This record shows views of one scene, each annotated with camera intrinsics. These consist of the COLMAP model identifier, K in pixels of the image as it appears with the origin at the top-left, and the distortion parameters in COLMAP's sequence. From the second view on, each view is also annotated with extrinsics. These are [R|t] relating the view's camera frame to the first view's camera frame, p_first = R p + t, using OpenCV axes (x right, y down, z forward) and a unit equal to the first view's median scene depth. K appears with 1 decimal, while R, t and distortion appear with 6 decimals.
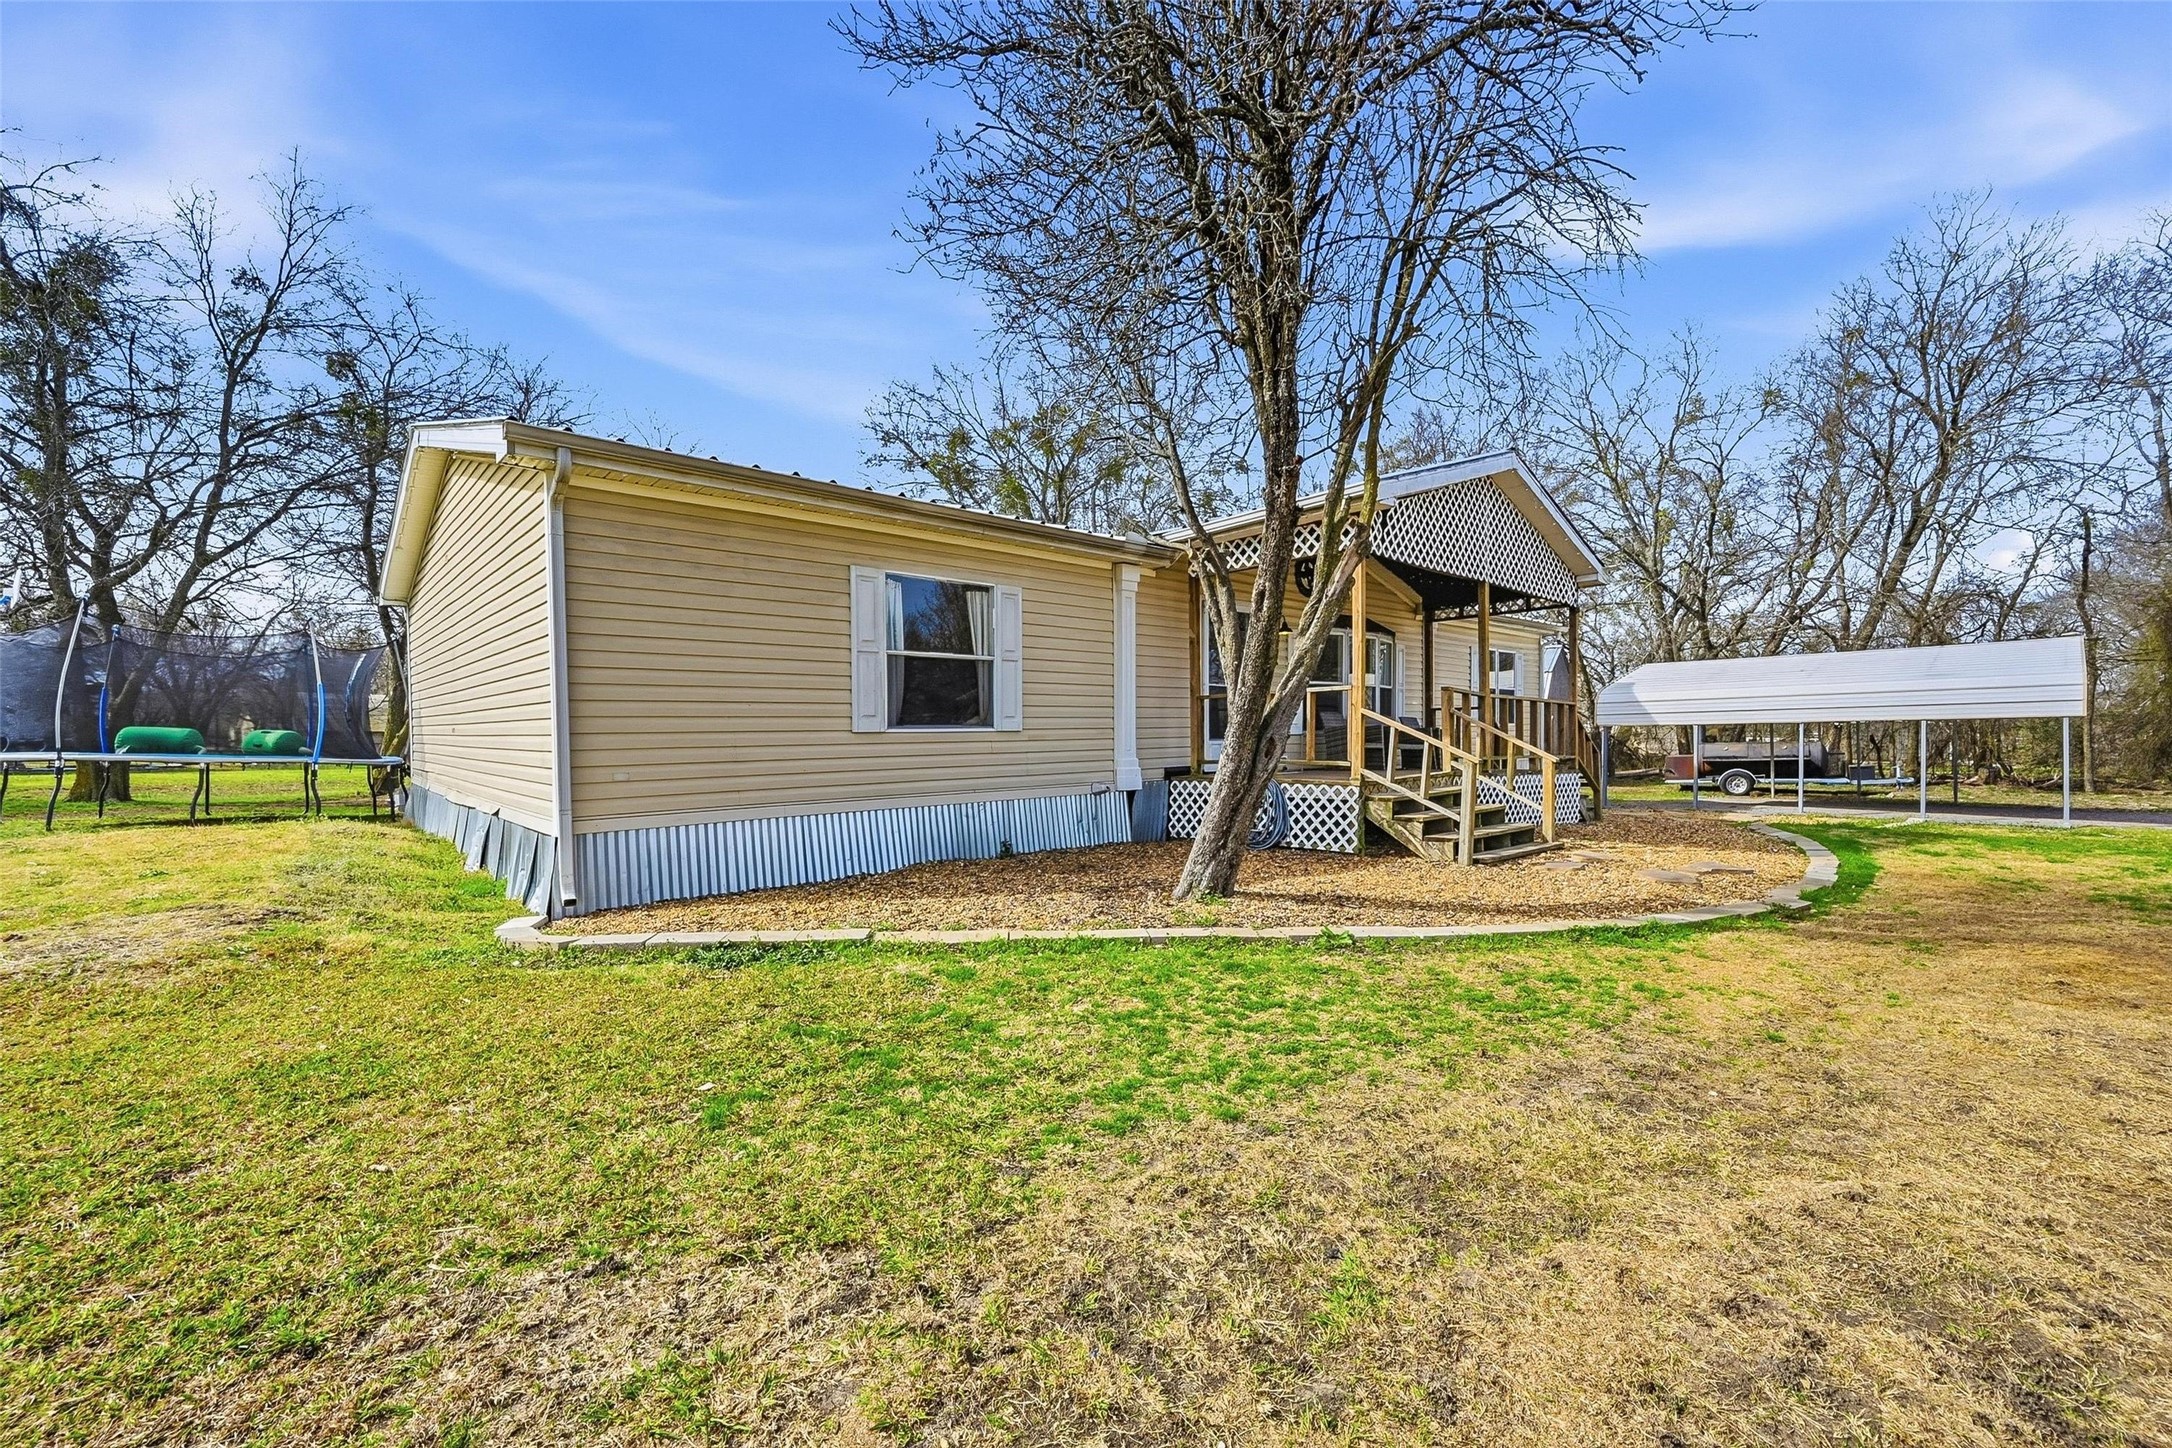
lens RADIAL K [[862.8, 0, 1088.1], [0, 862.8, 731.1], [0, 0, 1]] dist [-0.002162, 0.000330]
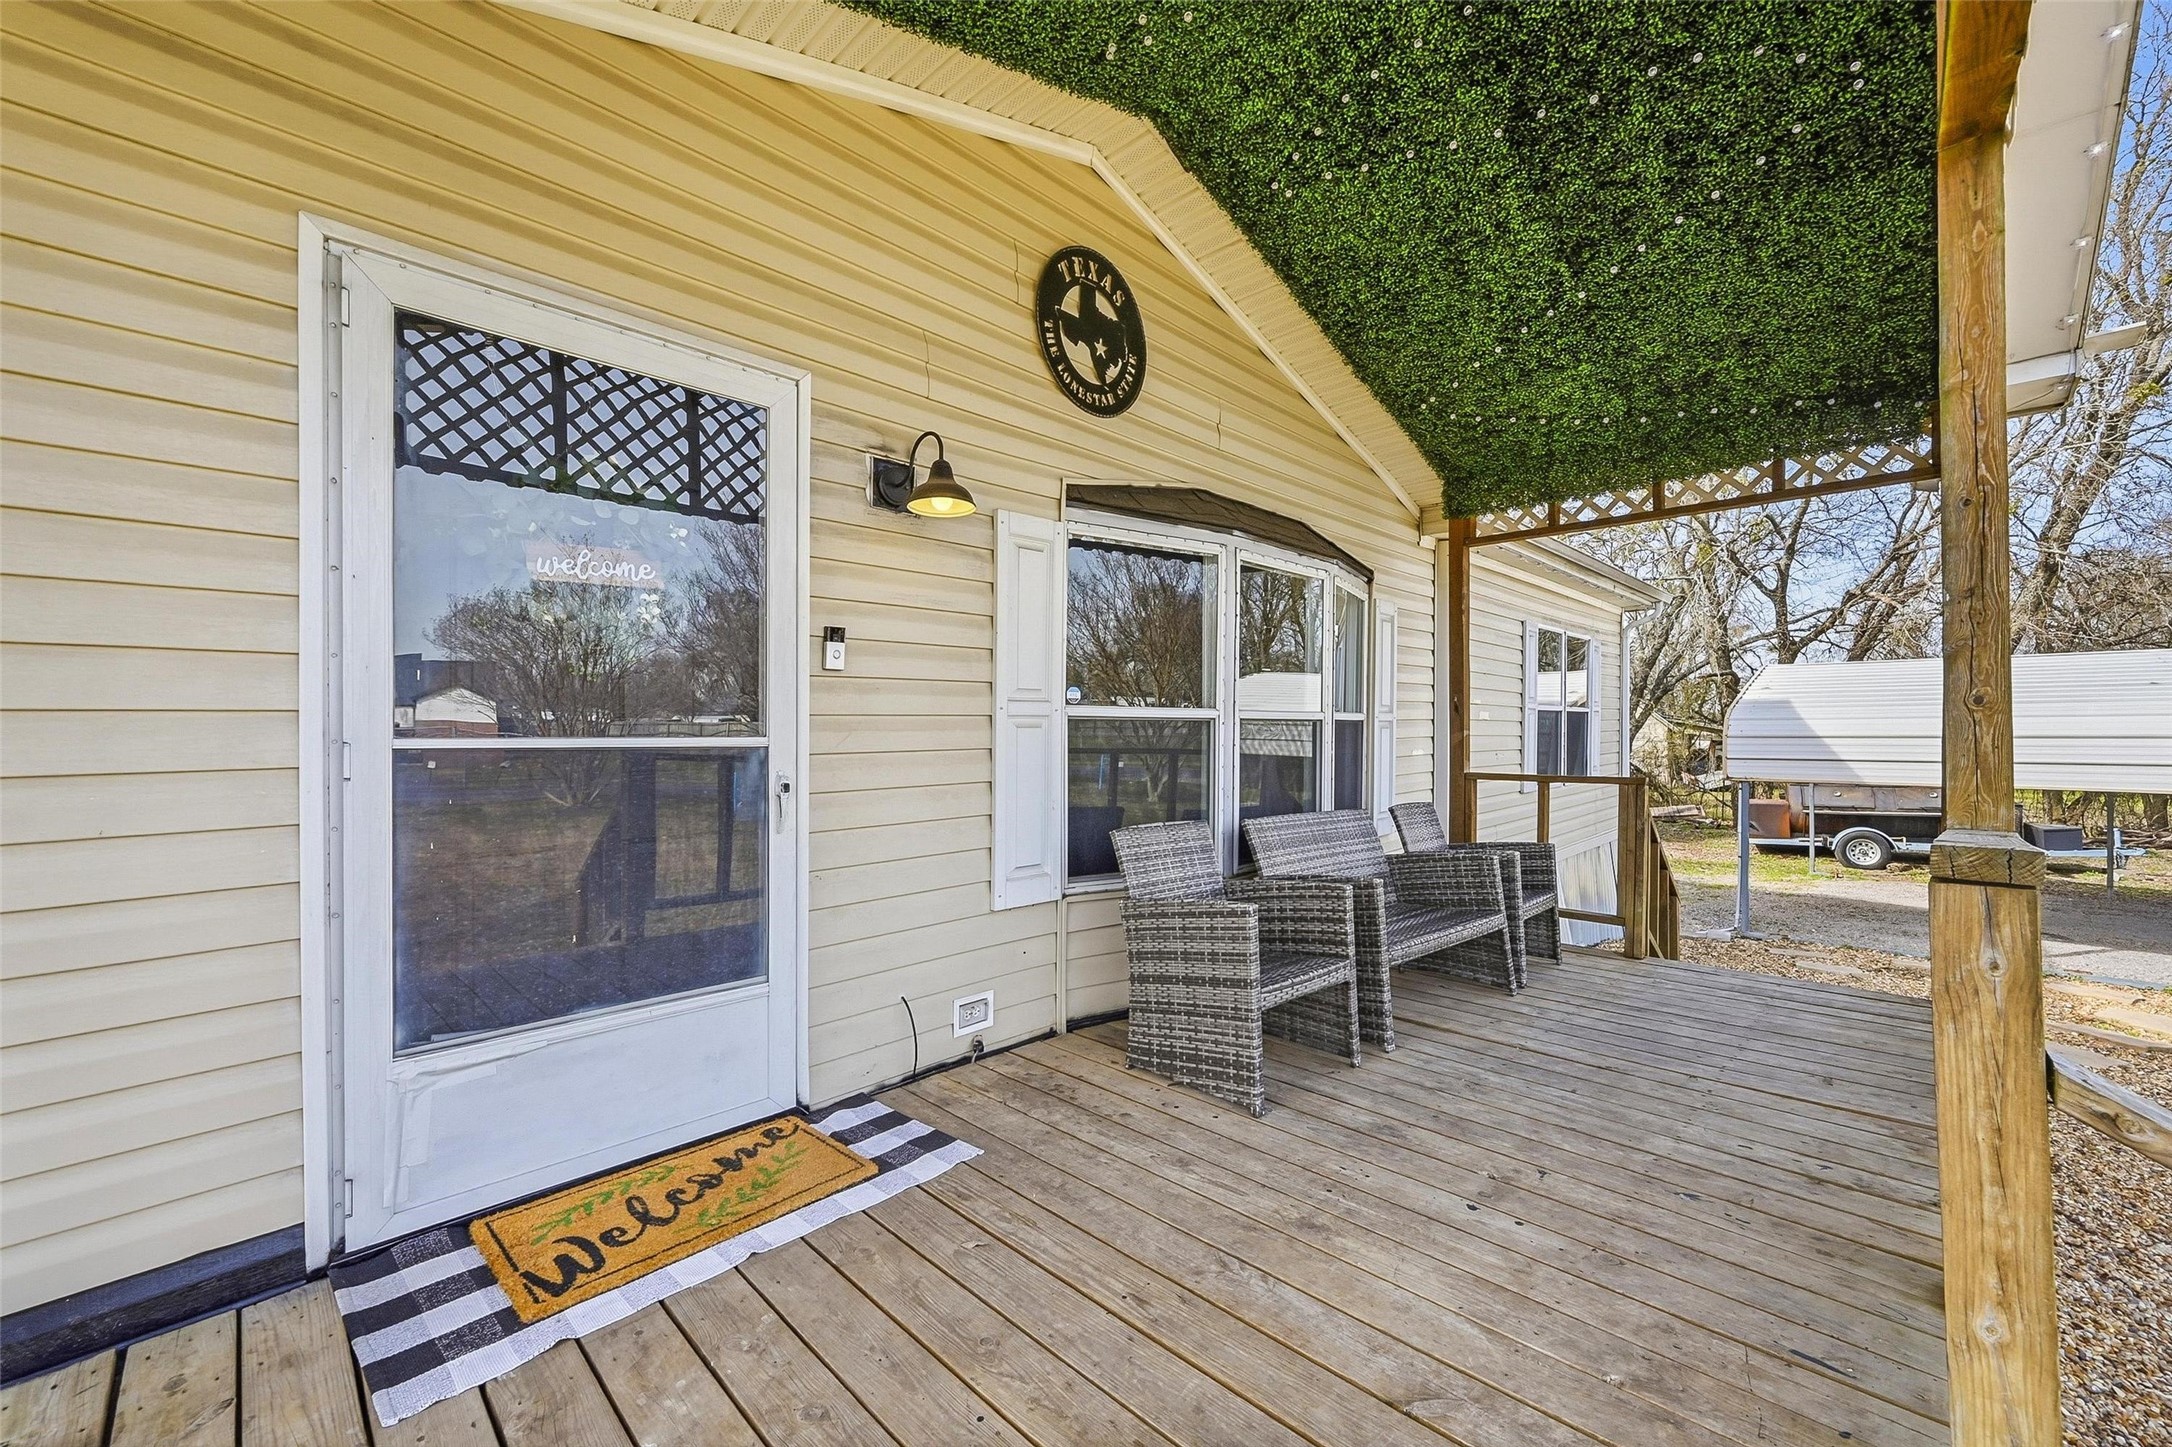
lens RADIAL K [[862.8, 0, 1085.7], [0, 862.8, 719.2], [0, 0, 1]] dist [-0.002162, 0.000330]
pose [[0.998240, 0.014296, 0.057560, 0.129038], [-0.014295, 0.999898, -0.000438, -0.029117], [-0.057560, -0.000385, 0.998342, 0.388680]]
